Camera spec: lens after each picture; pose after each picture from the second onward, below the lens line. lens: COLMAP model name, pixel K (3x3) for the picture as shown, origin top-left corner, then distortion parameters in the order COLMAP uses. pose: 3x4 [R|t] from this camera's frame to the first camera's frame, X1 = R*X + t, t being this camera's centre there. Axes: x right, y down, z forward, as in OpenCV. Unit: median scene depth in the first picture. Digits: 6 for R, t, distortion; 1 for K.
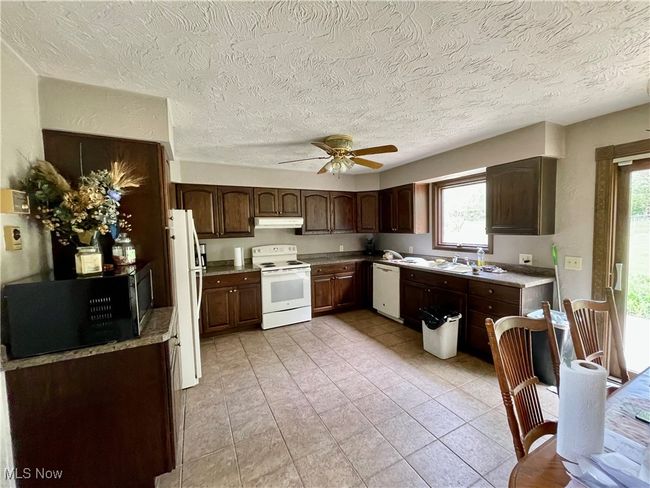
lens RADIAL K [[262.8, 0, 325.0], [0, 262.8, 244.0], [0, 0, 1]] dist [-0.003590, -0.000119]
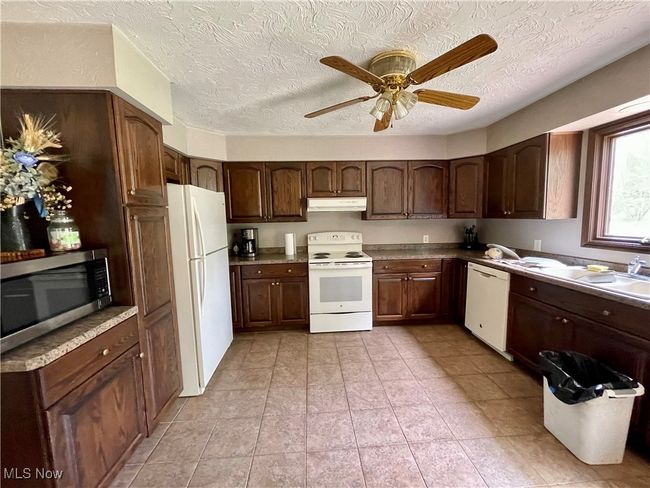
lens RADIAL K [[262.8, 0, 325.0], [0, 262.8, 244.0], [0, 0, 1]] dist [-0.003590, -0.000119]
pose [[0.919236, 0.044659, -0.391166, 0.116274], [-0.025771, 0.998240, 0.053406, -0.001546], [0.392862, -0.039012, 0.918769, 0.250297]]
